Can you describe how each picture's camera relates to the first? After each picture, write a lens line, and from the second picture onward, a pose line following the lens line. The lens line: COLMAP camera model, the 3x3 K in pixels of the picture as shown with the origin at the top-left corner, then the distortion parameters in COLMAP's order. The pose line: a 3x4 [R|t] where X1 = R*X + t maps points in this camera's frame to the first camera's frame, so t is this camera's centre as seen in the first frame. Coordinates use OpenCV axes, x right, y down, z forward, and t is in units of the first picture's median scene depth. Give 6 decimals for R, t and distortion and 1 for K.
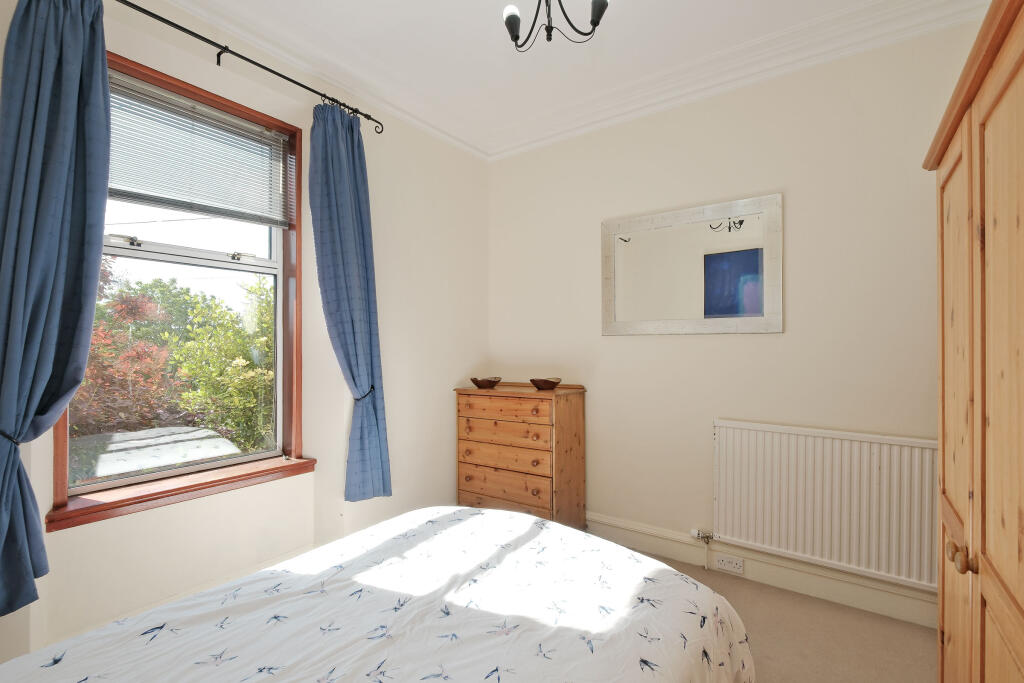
lens RADIAL K [[452.5, 0, 517.5], [0, 452.5, 346.1], [0, 0, 1]] dist [-0.001555, 0.000689]
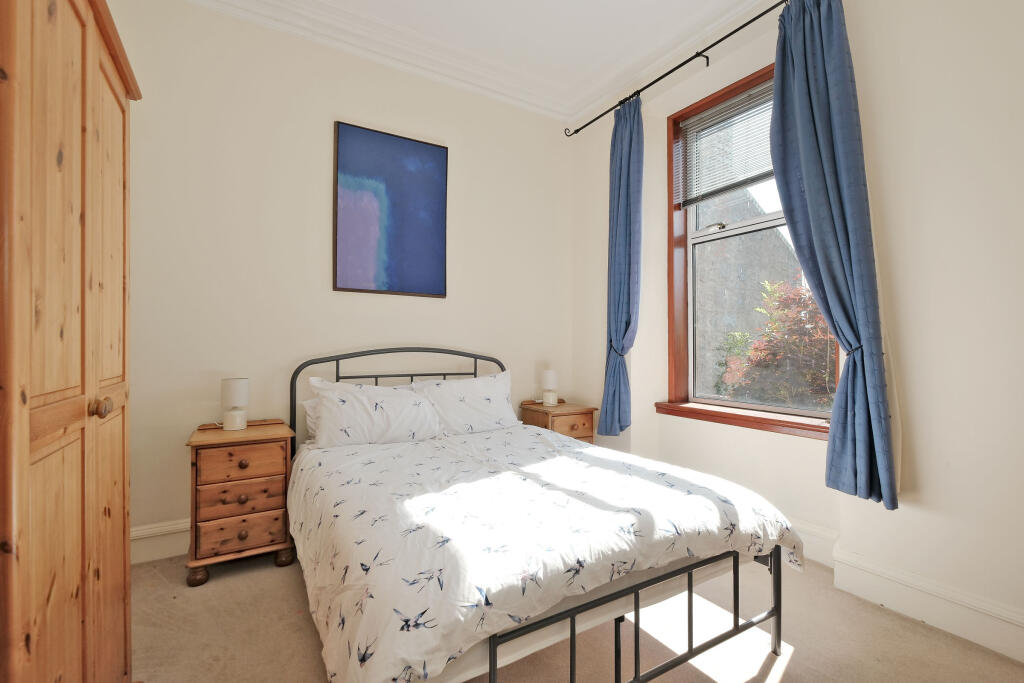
lens RADIAL K [[452.5, 0, 513.9], [0, 452.5, 344.0], [0, 0, 1]] dist [-0.001555, 0.000689]
pose [[-0.387530, -0.003394, -0.921851, 0.857037], [-0.001758, 0.999994, -0.002942, 0.165377], [0.921855, 0.000481, -0.387533, 1.265164]]
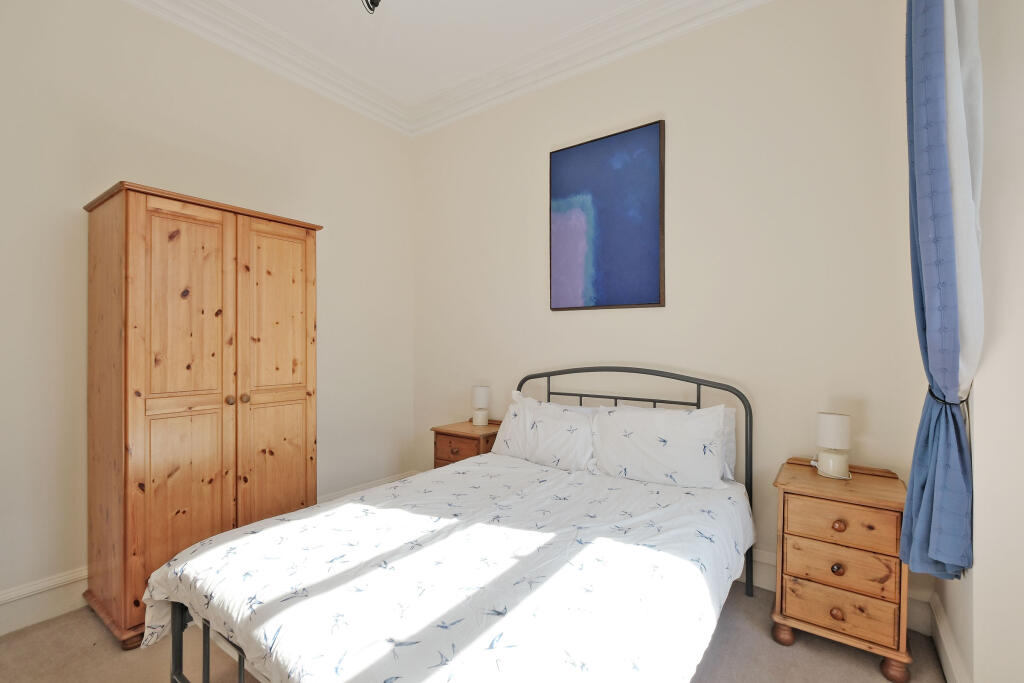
lens RADIAL K [[452.5, 0, 506.9], [0, 452.5, 343.2], [0, 0, 1]] dist [-0.001555, 0.000689]
pose [[-0.999996, 0.001862, -0.002032, -0.235653], [0.001864, 0.999997, -0.001350, 0.093992], [0.002029, -0.001354, -0.999997, 1.792136]]
